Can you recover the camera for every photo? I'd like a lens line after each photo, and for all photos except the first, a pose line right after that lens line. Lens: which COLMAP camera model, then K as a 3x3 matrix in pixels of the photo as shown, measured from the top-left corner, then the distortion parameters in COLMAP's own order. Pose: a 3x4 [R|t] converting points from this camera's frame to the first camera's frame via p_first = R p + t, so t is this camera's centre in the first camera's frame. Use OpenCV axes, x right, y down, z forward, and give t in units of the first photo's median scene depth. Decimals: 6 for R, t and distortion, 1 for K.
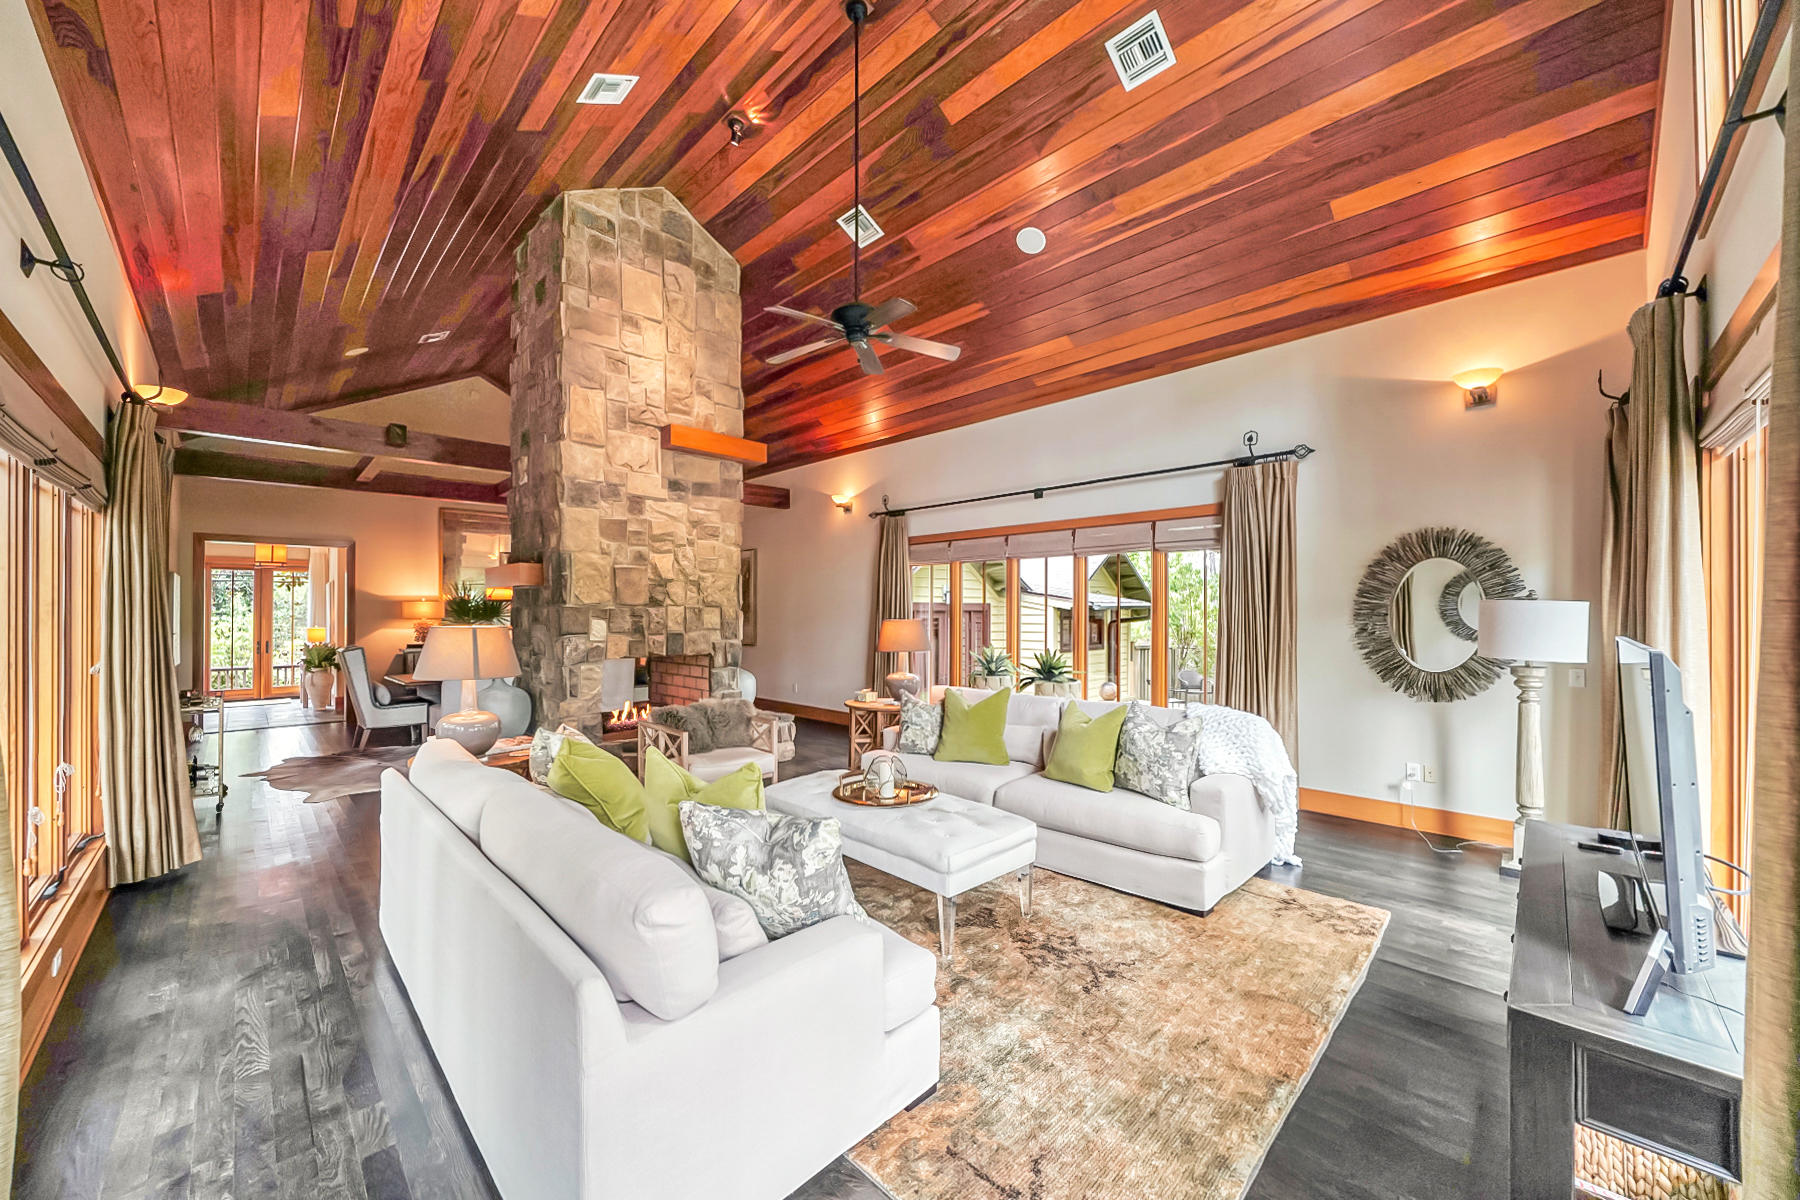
lens RADIAL K [[666.8, 0, 900.8], [0, 666.8, 605.6], [0, 0, 1]] dist [0.000220, -0.000075]
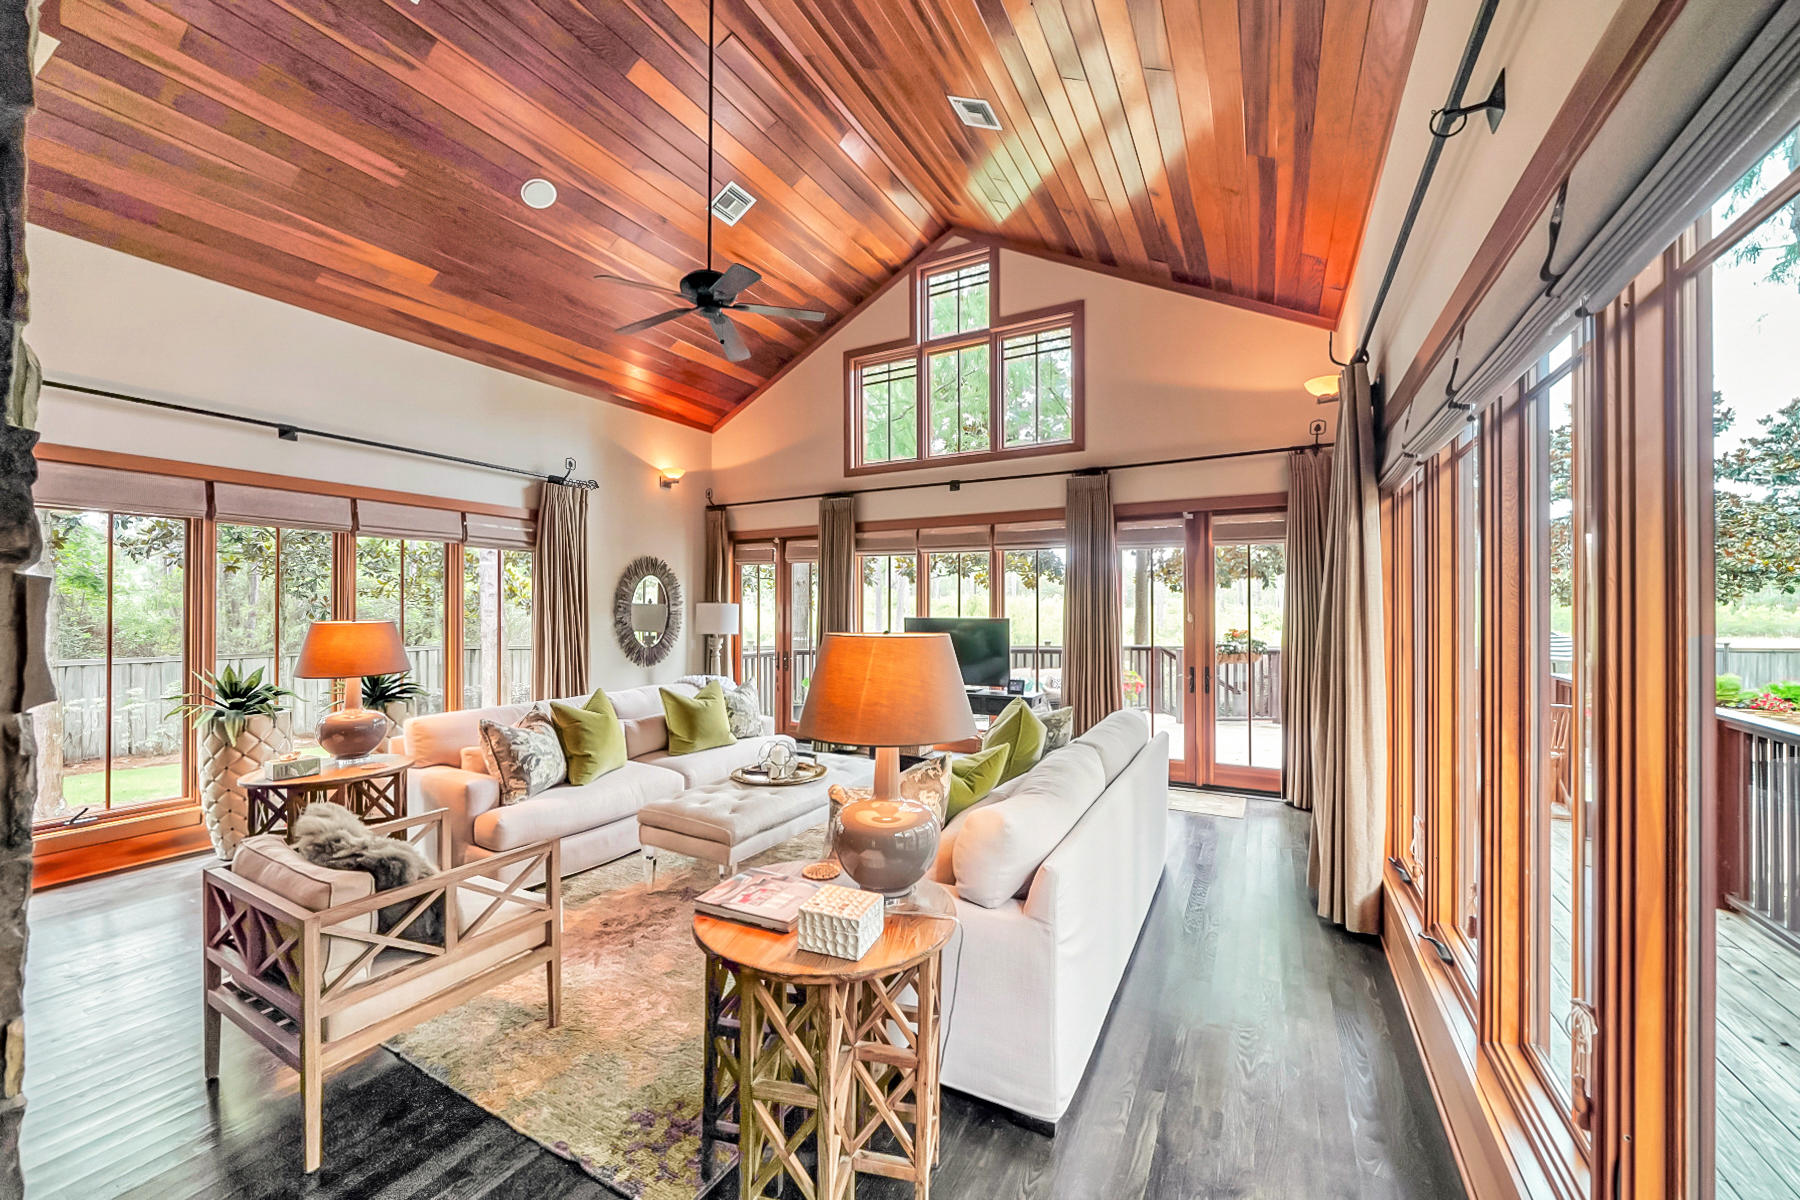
lens RADIAL K [[692.4, 0, 868.5], [0, 692.4, 605.9], [0, 0, 1]] dist [-0.001307, -0.000084]
pose [[-0.259756, 0.006301, 0.965654, -0.740387], [-0.007851, 0.999932, -0.008636, 0.009308], [-0.965642, -0.009824, -0.259689, 0.737495]]
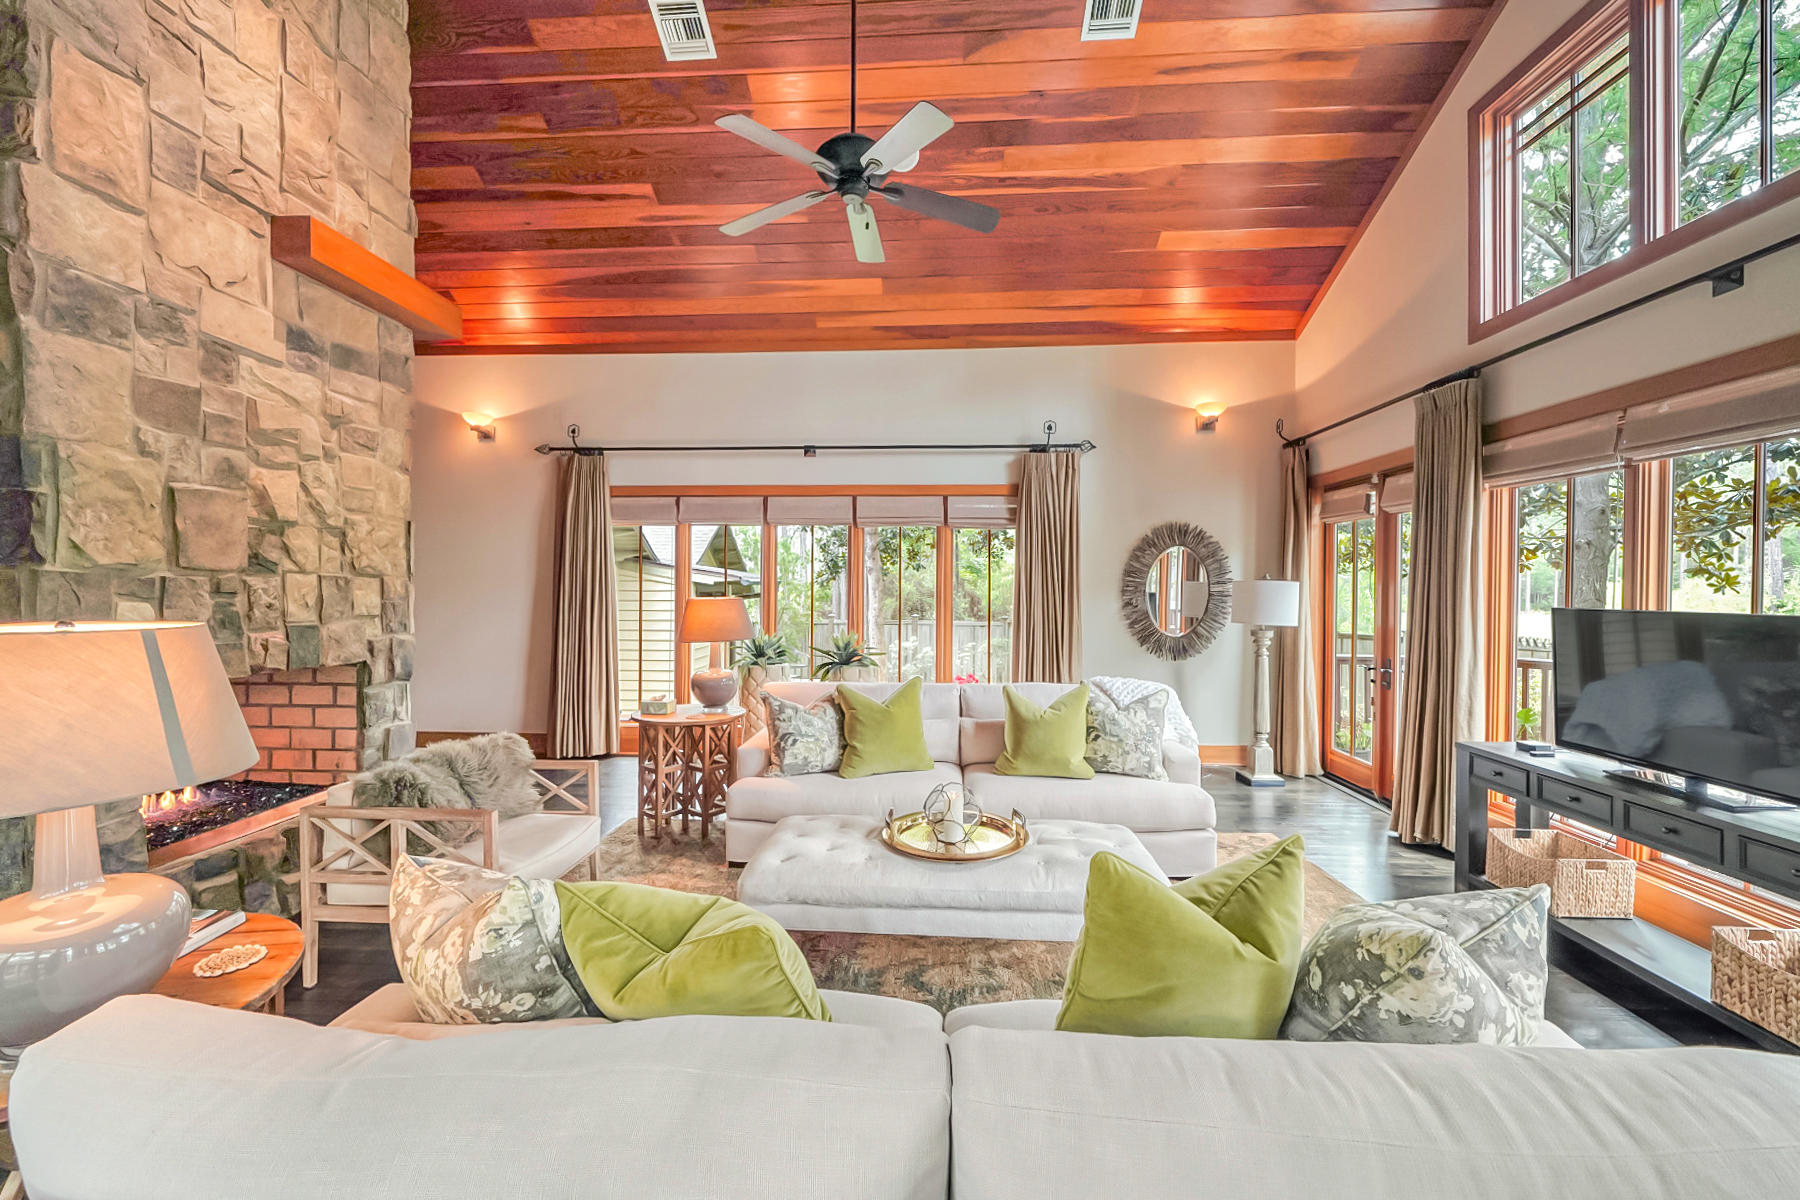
lens RADIAL K [[678.1, 0, 894.5], [0, 678.1, 595.4], [0, 0, 1]] dist [-0.002348, -0.000446]
pose [[0.748737, -0.004034, 0.662855, -0.358509], [-0.010442, 0.999786, 0.017879, 0.003641], [-0.662785, -0.020309, 0.748534, 0.313538]]
